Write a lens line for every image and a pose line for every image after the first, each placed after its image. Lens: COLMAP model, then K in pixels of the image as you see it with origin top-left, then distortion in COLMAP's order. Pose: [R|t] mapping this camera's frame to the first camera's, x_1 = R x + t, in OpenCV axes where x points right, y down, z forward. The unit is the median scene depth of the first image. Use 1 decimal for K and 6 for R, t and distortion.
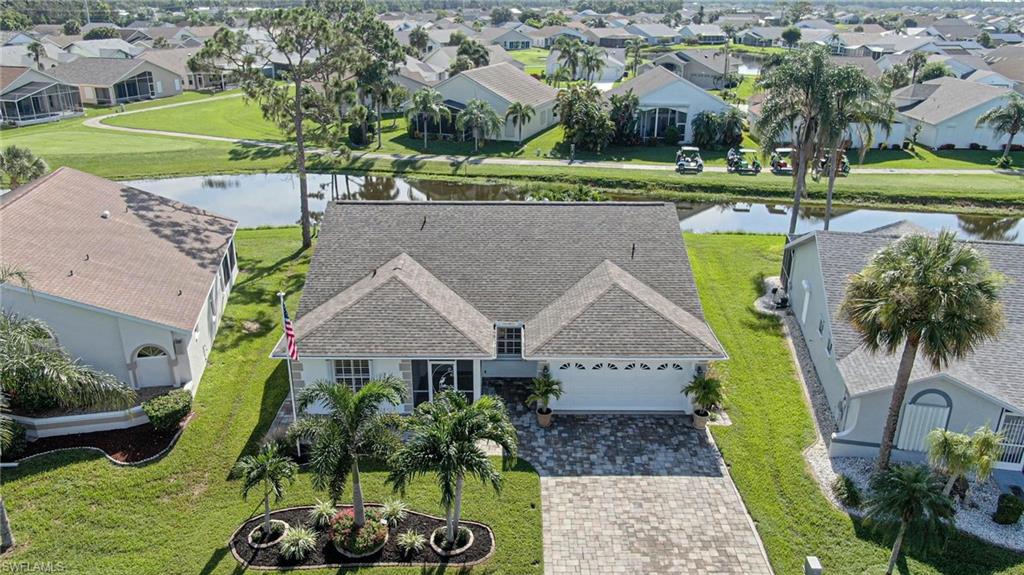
lens RADIAL K [[754.0, 0, 511.0], [0, 754.0, 290.7], [0, 0, 1]] dist [-0.015464, 0.010088]
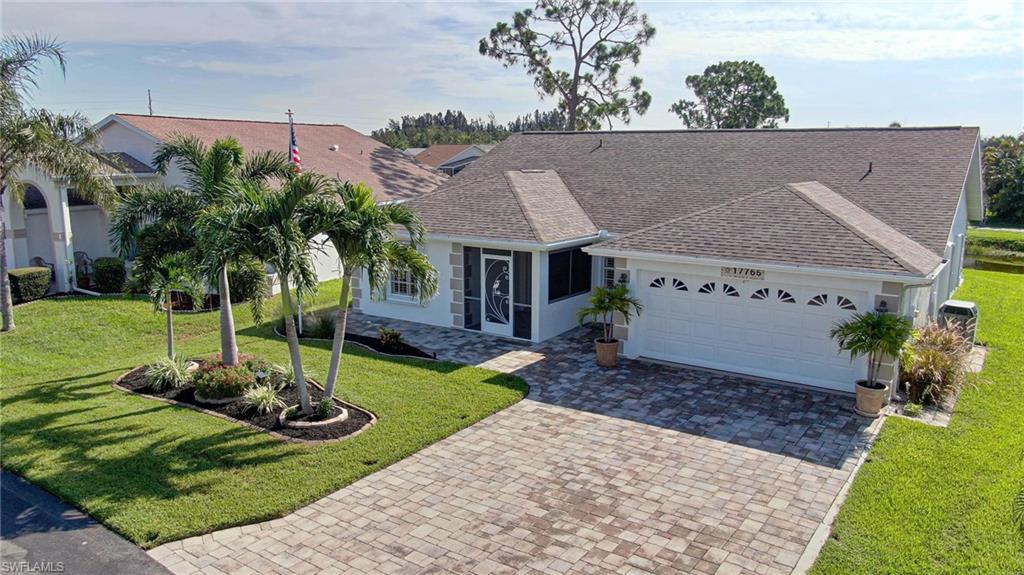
lens RADIAL K [[754.0, 0, 512.5], [0, 754.0, 285.9], [0, 0, 1]] dist [-0.015464, 0.010088]
pose [[0.817876, 0.095243, -0.567457, 0.341833], [-0.206910, 0.968918, -0.135595, 0.220398], [0.536904, 0.228313, 0.812162, 0.427539]]
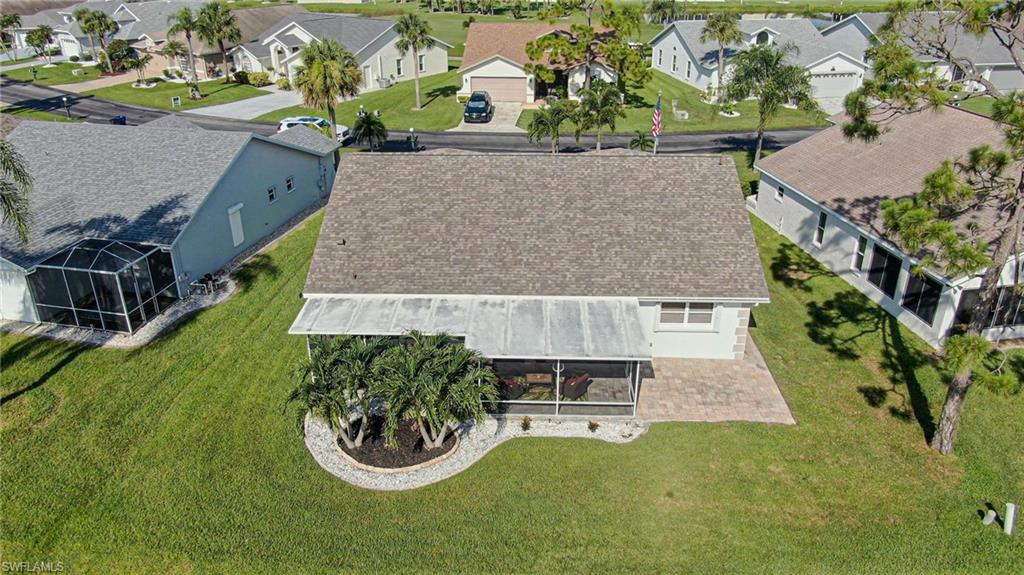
lens RADIAL K [[754.0, 0, 512.3], [0, 754.0, 290.4], [0, 0, 1]] dist [-0.015464, 0.010088]
pose [[-0.999076, -0.019469, 0.038324, -0.029925], [0.014633, 0.684267, 0.729085, -0.848540], [-0.040418, 0.728972, -0.683350, 2.232868]]
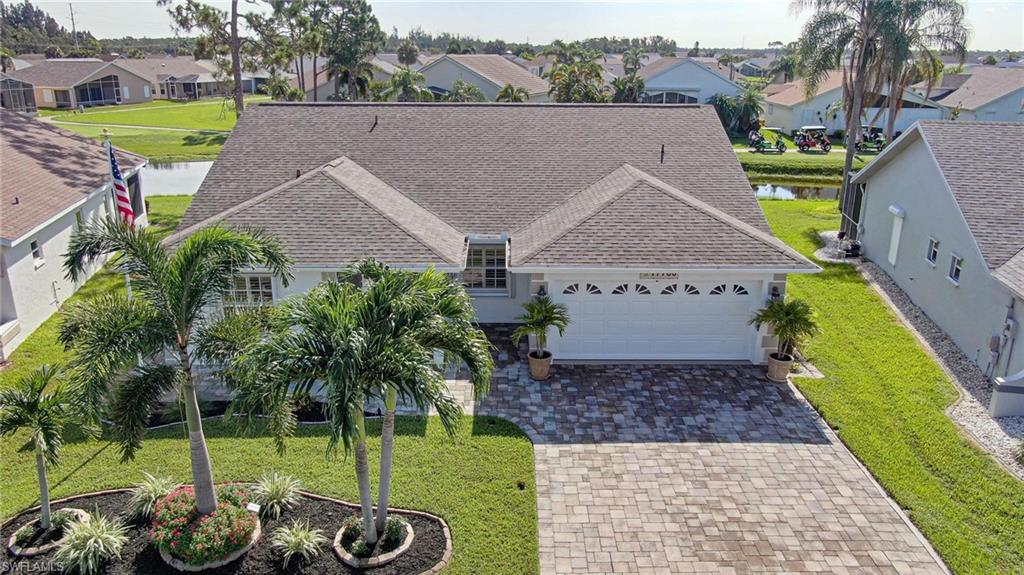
lens RADIAL K [[754.0, 0, 510.9], [0, 754.0, 290.1], [0, 0, 1]] dist [-0.015464, 0.010088]
pose [[0.999982, -0.002095, 0.005683, 0.015553], [0.002458, 0.997899, -0.064737, 0.147499], [-0.005536, 0.064749, 0.997886, 0.348848]]
